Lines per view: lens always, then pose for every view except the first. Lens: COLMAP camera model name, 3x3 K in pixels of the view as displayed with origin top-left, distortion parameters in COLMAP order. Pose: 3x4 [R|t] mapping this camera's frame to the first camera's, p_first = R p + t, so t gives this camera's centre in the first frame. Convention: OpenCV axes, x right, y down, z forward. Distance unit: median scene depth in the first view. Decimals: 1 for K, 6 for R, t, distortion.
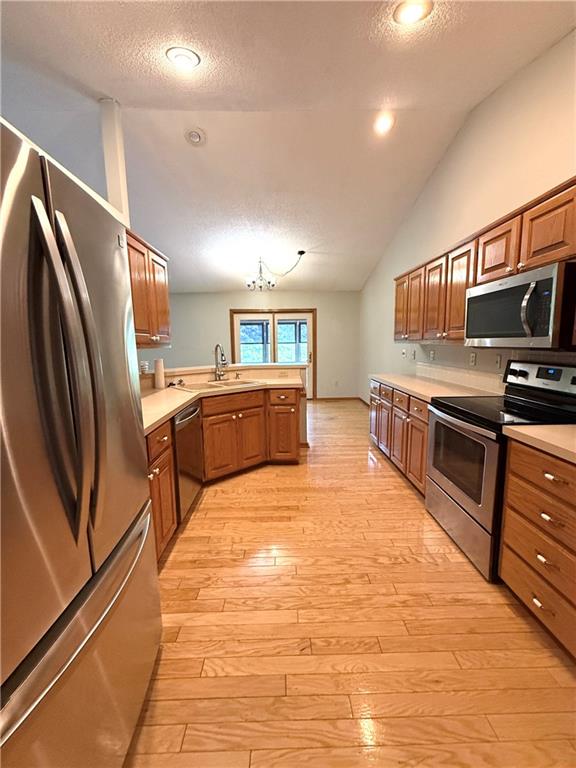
lens RADIAL K [[306.9, 0, 288.0], [0, 306.9, 384.0], [0, 0, 1]] dist [-0.013320, -0.000207]
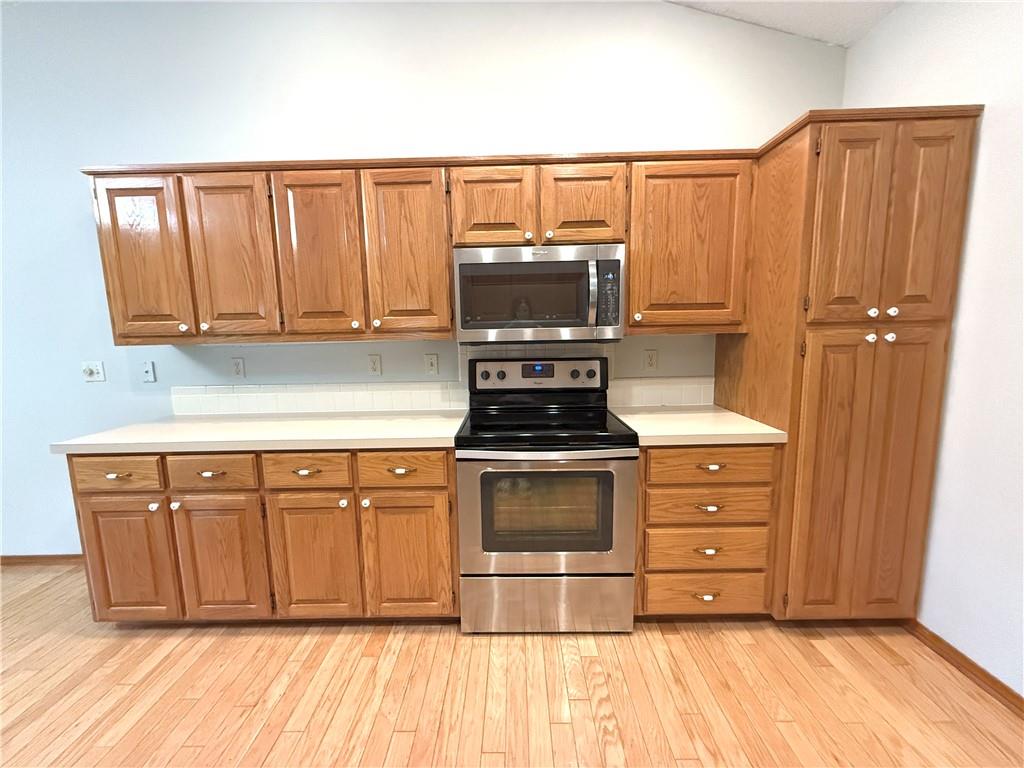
lens RADIAL K [[409.2, 0, 512.0], [0, 409.2, 384.0], [0, 0, 1]] dist [-0.013320, -0.000207]
pose [[0.029744, -0.123122, 0.991946, -0.268020], [0.155935, 0.980806, 0.117064, -0.132896], [-0.987319, 0.151197, 0.048372, 0.951940]]
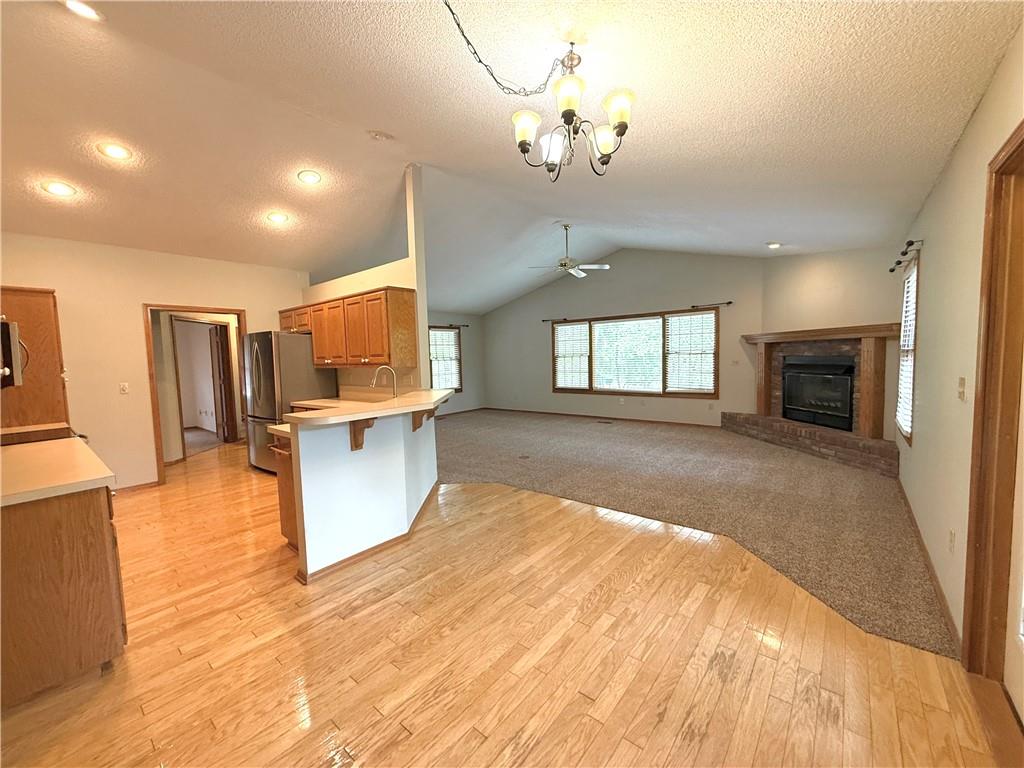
lens RADIAL K [[409.2, 0, 512.0], [0, 409.2, 384.0], [0, 0, 1]] dist [-0.013320, -0.000207]
pose [[-0.650159, 0.081971, -0.755364, 0.593117], [-0.069043, 0.983676, 0.166174, -0.444917], [0.756655, 0.160192, -0.633886, 3.100411]]
